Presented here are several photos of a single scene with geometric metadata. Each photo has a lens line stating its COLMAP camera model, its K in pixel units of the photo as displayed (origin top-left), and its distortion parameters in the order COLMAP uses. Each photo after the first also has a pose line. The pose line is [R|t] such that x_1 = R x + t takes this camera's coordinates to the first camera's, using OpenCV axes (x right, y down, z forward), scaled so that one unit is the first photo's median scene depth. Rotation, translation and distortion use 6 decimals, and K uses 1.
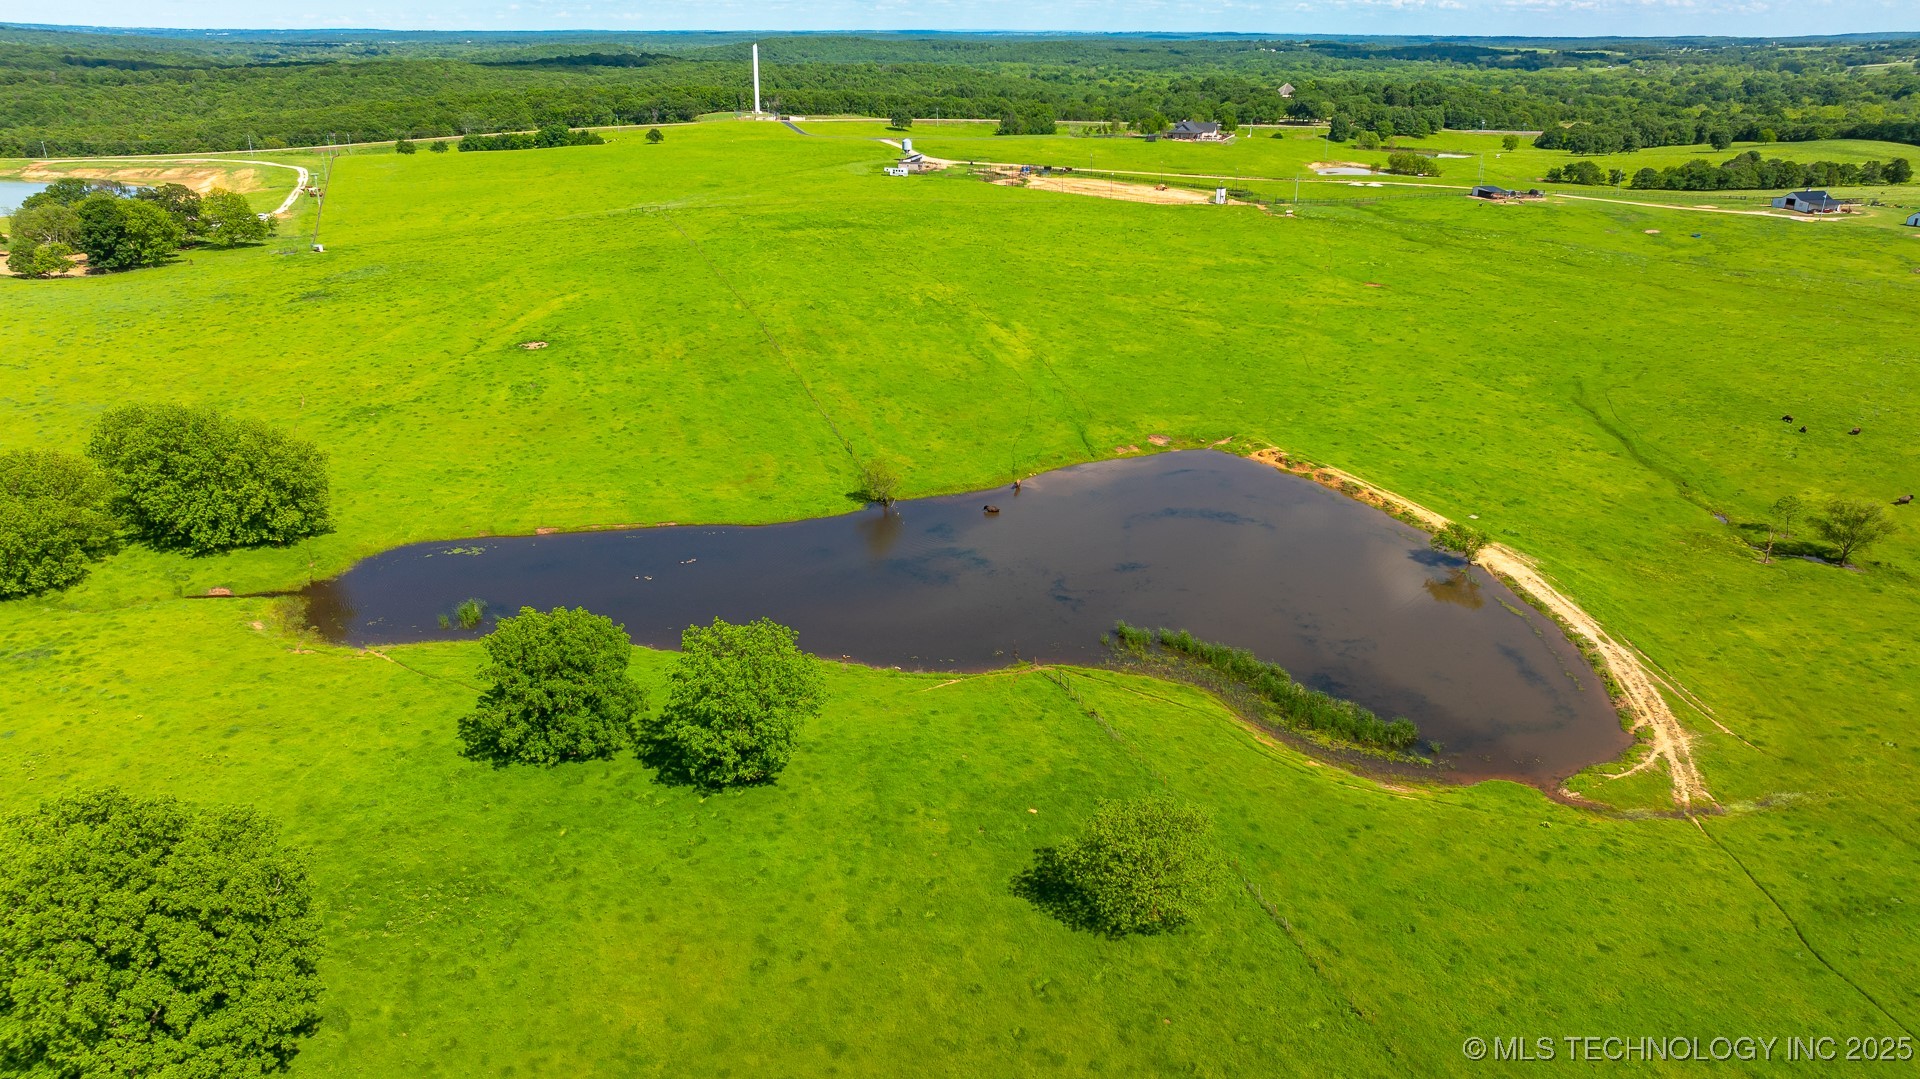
lens RADIAL K [[1345.7, 0, 958.5], [0, 1345.7, 538.5], [0, 0, 1]] dist [-0.044447, 0.048383]
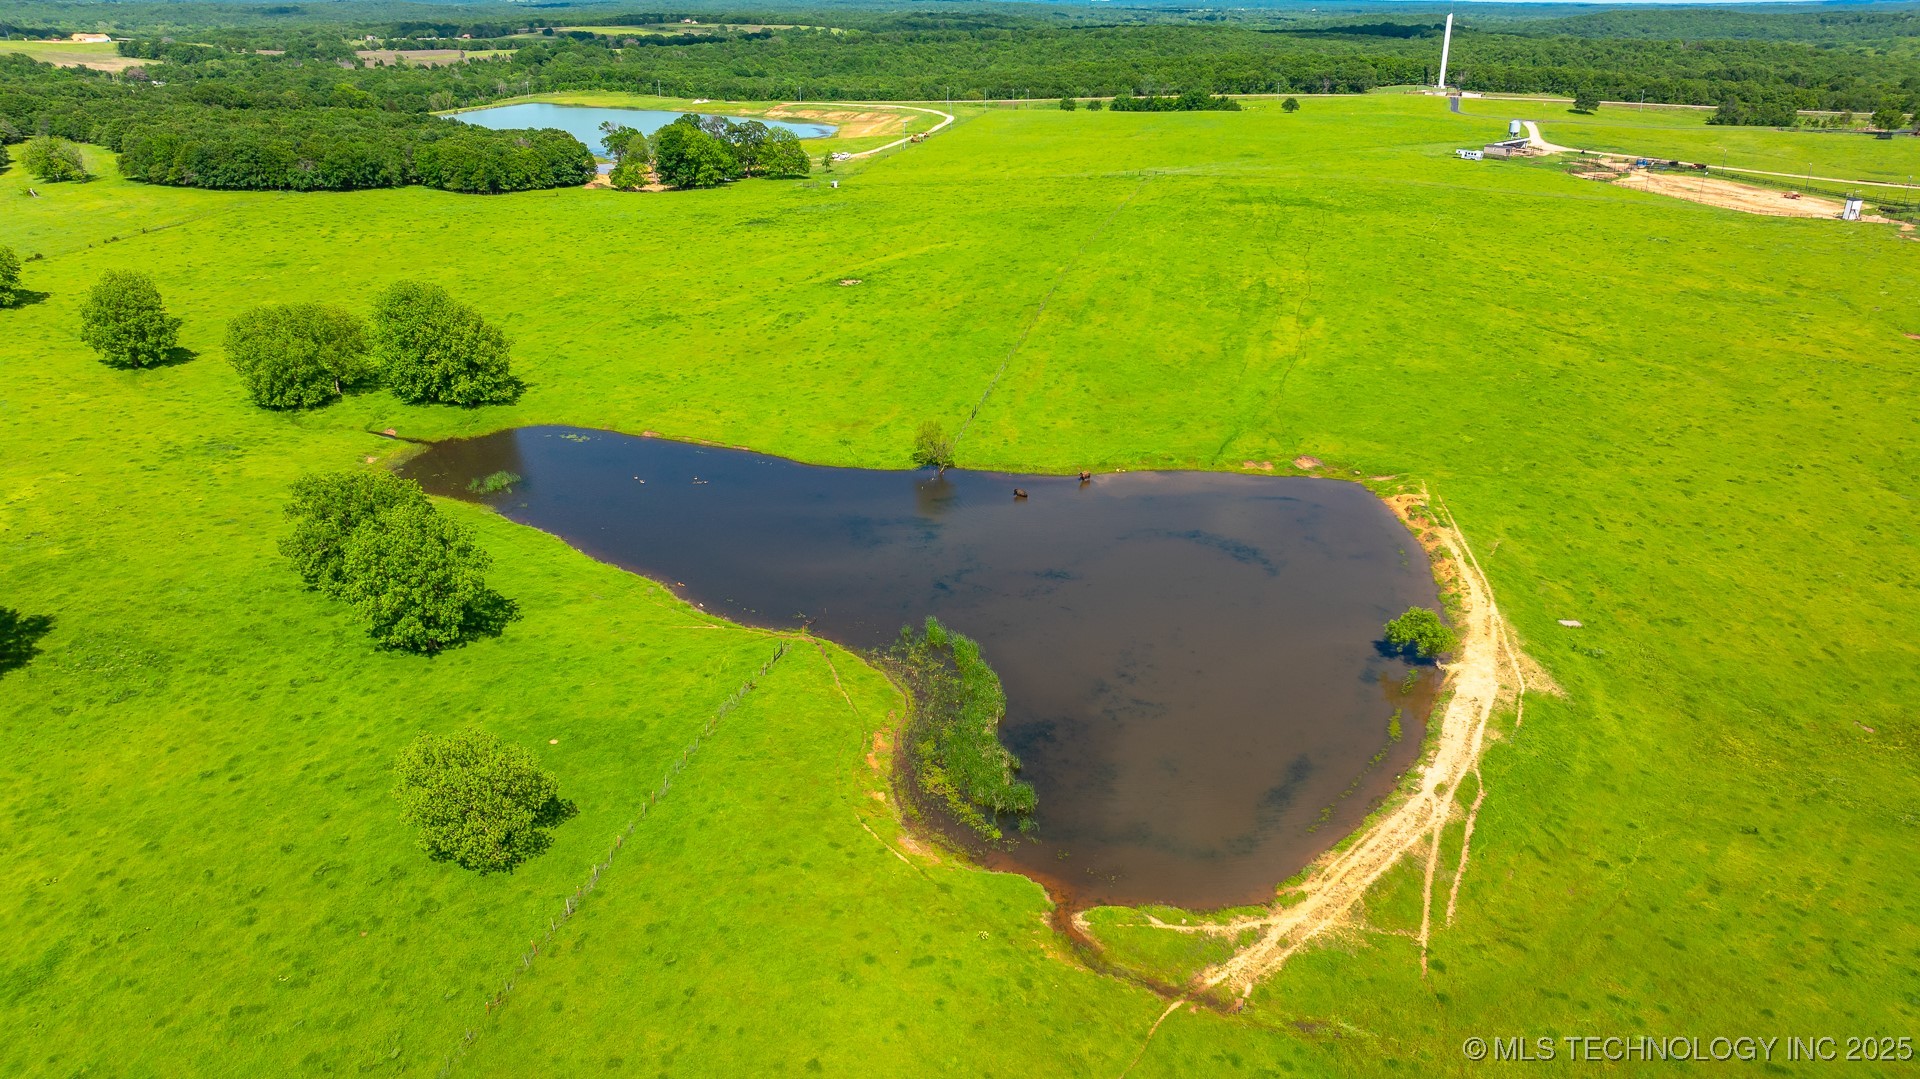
lens RADIAL K [[1345.7, 0, 966.9], [0, 1345.7, 540.5], [0, 0, 1]] dist [-0.044447, 0.048383]
pose [[0.835548, 0.207065, -0.508904, 0.141904], [-0.196364, 0.977629, 0.075379, -0.015558], [0.513128, 0.036947, 0.857517, 0.047253]]
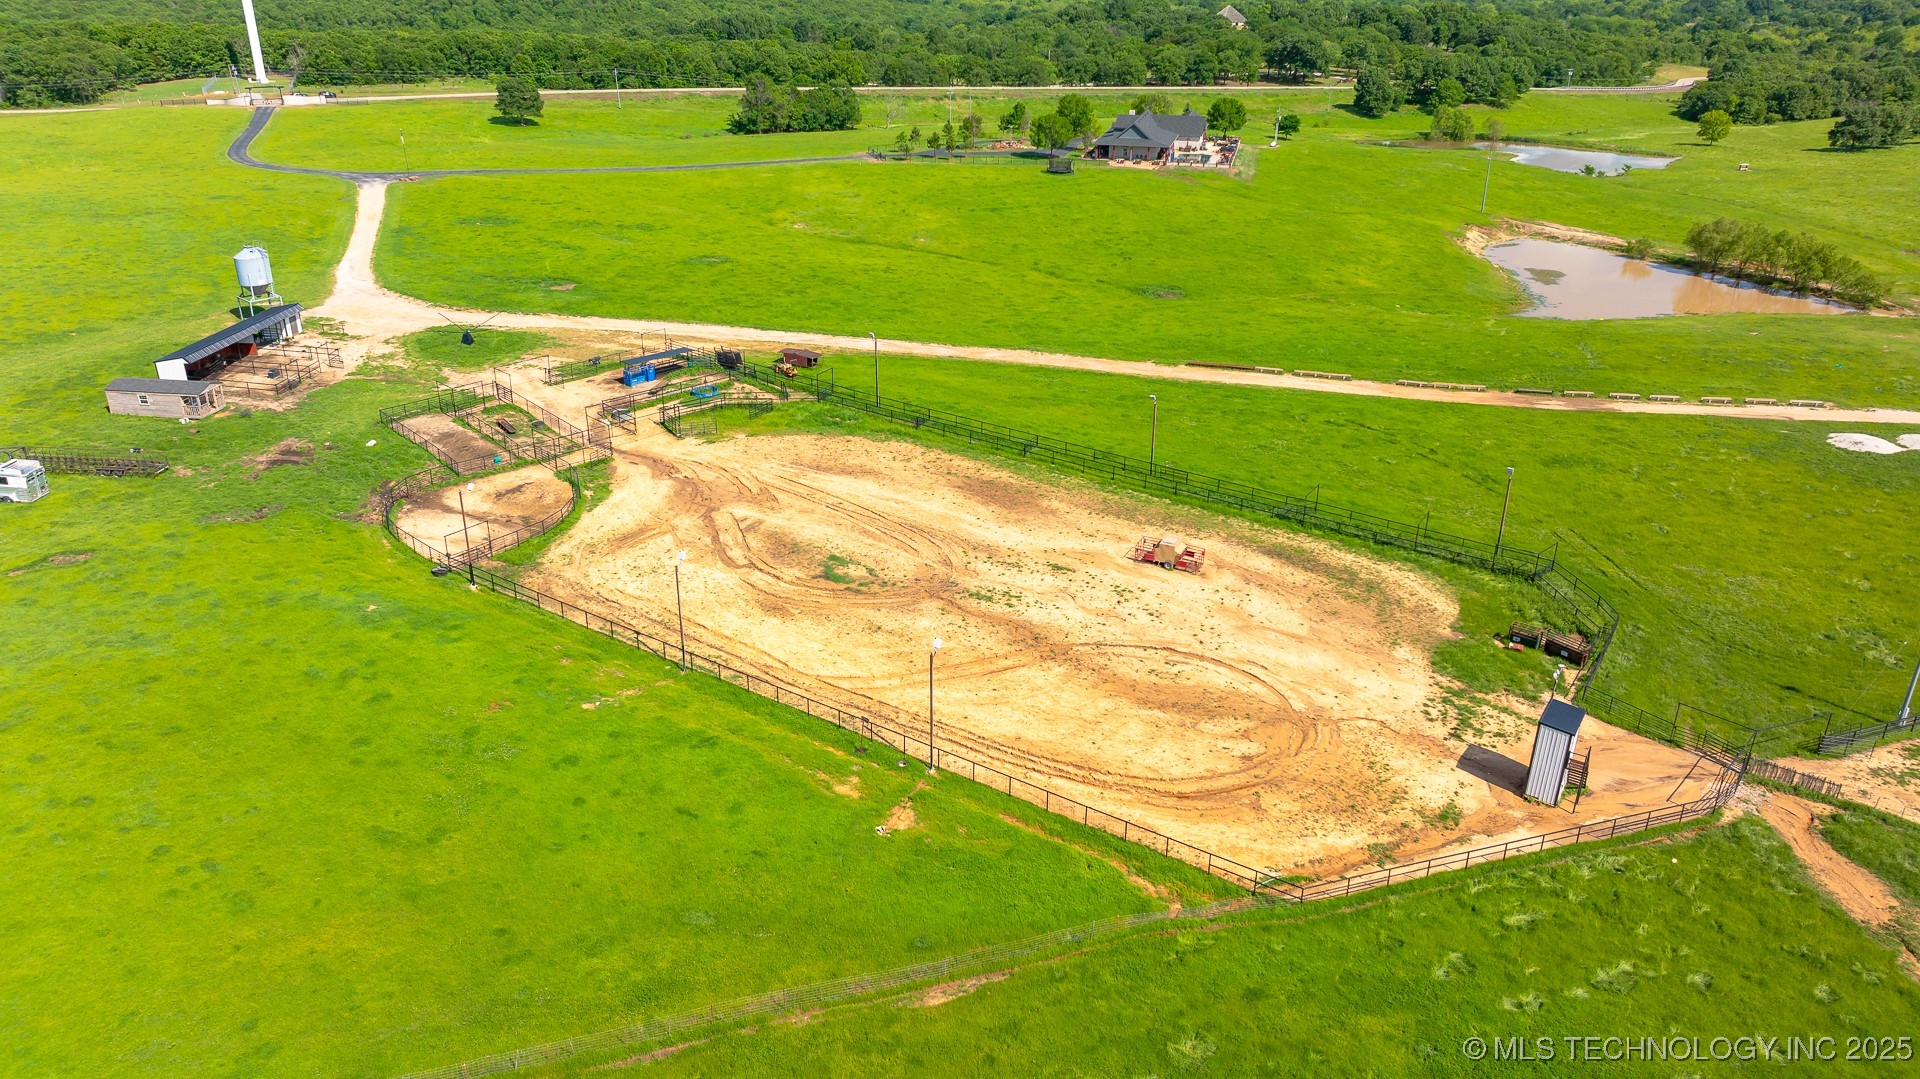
lens RADIAL K [[1345.7, 0, 961.4], [0, 1345.7, 526.1], [0, 0, 1]] dist [-0.044447, 0.048383]
pose [[0.995569, -0.036334, 0.086733, 0.074628], [0.032067, 0.998230, 0.050094, -0.208547], [-0.088400, -0.047091, 0.994971, 0.587946]]
